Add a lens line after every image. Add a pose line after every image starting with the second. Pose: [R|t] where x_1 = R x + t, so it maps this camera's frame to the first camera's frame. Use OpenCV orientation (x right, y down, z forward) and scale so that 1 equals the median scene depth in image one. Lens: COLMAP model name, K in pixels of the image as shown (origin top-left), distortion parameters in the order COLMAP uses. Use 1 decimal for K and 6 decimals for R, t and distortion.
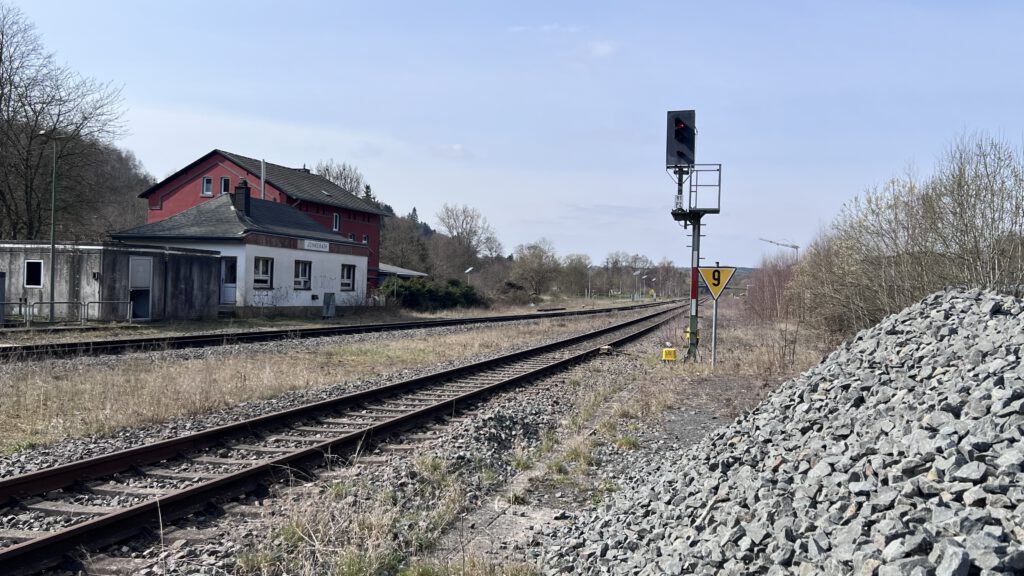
lens RADIAL K [[927.8, 0, 512.5], [0, 927.8, 288.0], [0, 0, 1]] dist [0.070431, -0.002716]
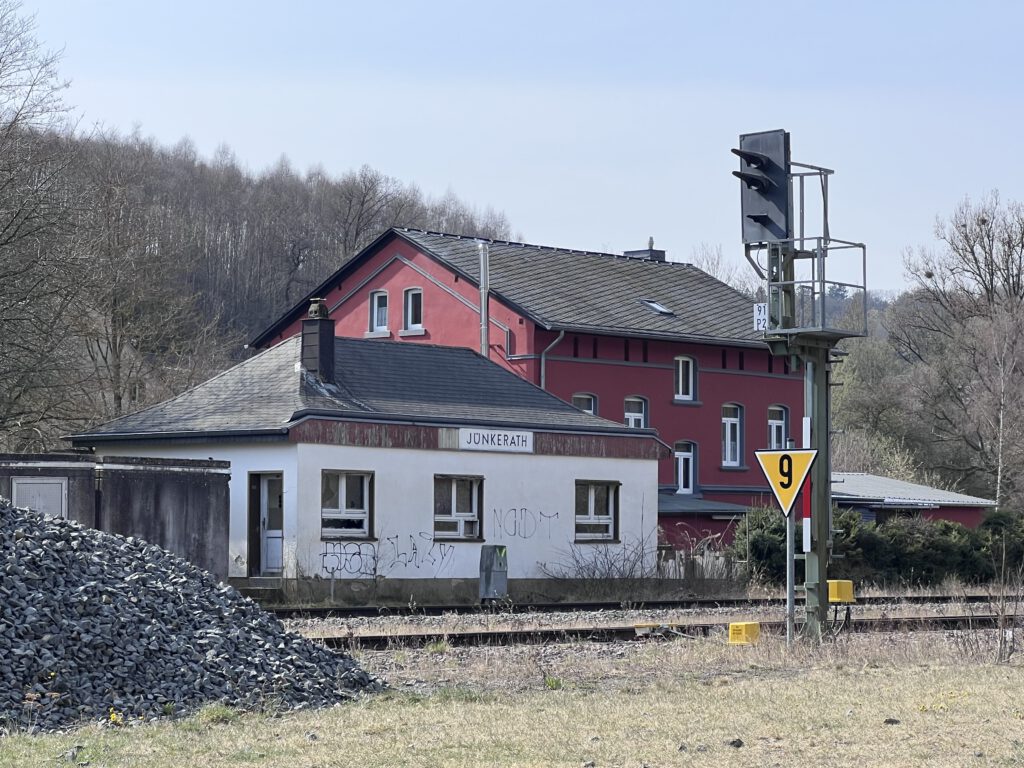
lens RADIAL K [[2833.3, 0, 511.8], [0, 2833.3, 384.0], [0, 0, 1]] dist [0.108785, 0.000000]
pose [[0.909338, -0.051395, -0.412872, 0.368265], [0.024485, 0.997232, -0.070209, 0.023249], [0.415337, 0.053734, 0.908079, -0.217534]]
